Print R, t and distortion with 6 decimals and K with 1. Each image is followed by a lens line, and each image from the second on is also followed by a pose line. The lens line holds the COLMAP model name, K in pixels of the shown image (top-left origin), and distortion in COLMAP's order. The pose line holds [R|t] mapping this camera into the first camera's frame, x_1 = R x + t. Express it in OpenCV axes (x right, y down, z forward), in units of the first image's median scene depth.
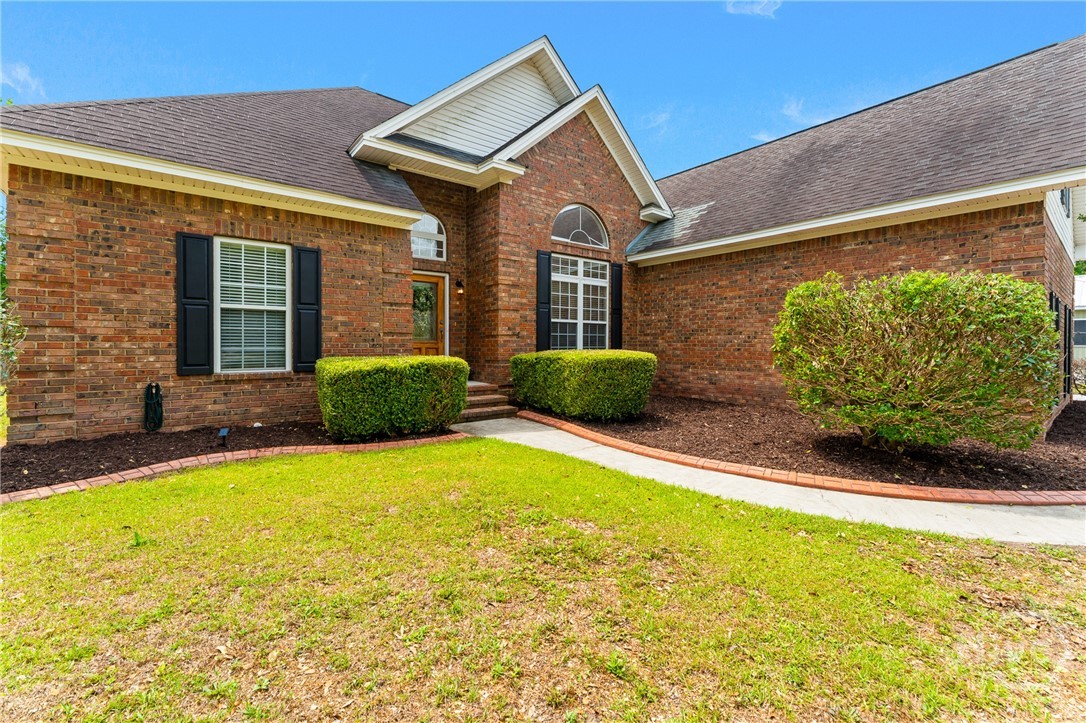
lens RADIAL K [[458.1, 0, 548.7], [0, 458.1, 353.4], [0, 0, 1]] dist [-0.001428, 0.000127]
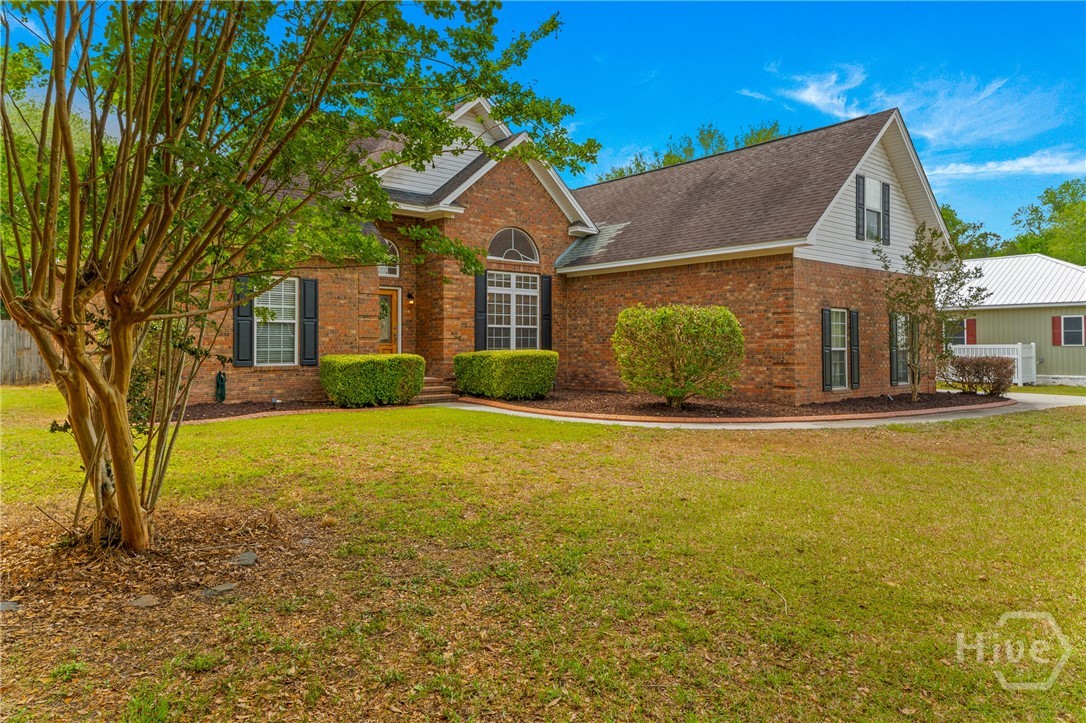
lens RADIAL K [[717.7, 0, 554.5], [0, 717.7, 341.3], [0, 0, 1]] dist [0.064561, 0.000696]
pose [[0.998417, -0.004336, 0.056078, 0.082035], [0.005925, 0.999585, -0.028193, 0.024486], [-0.055932, 0.028481, 0.998028, -0.973327]]
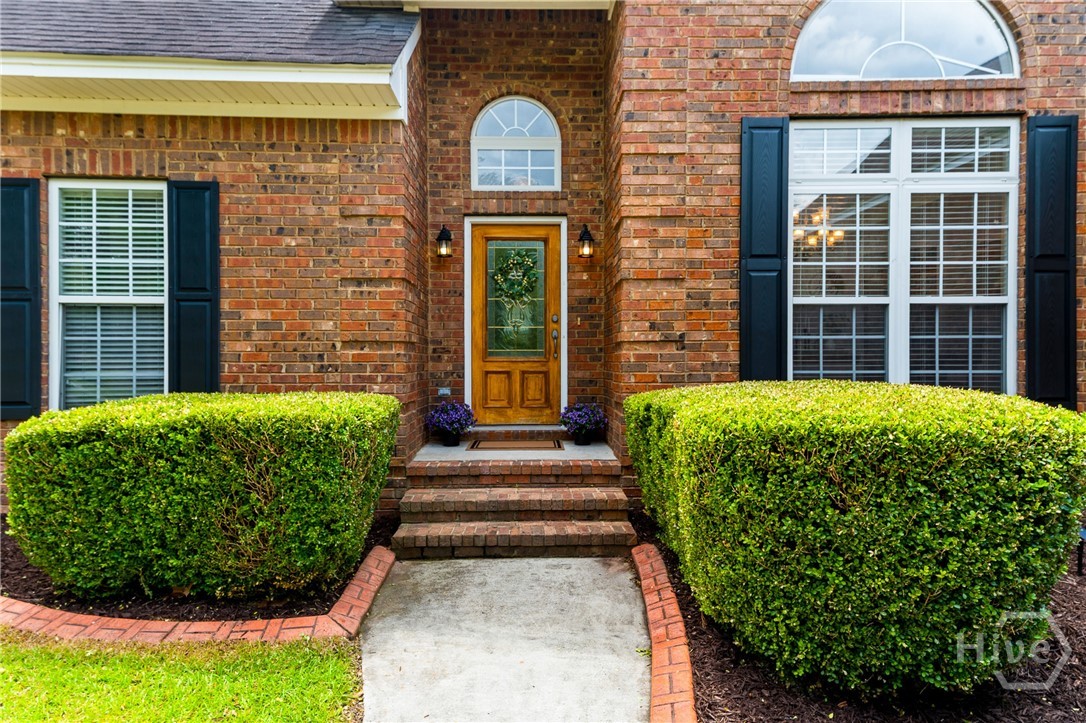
lens RADIAL K [[635.1, 0, 540.8], [0, 635.1, 360.0], [0, 0, 1]] dist [0.045360, -0.000864]
pose [[0.789128, -0.003828, -0.614217, 0.179851], [-0.009777, 0.999776, -0.018792, -0.012854], [0.614151, 0.020834, 0.788914, 0.501467]]
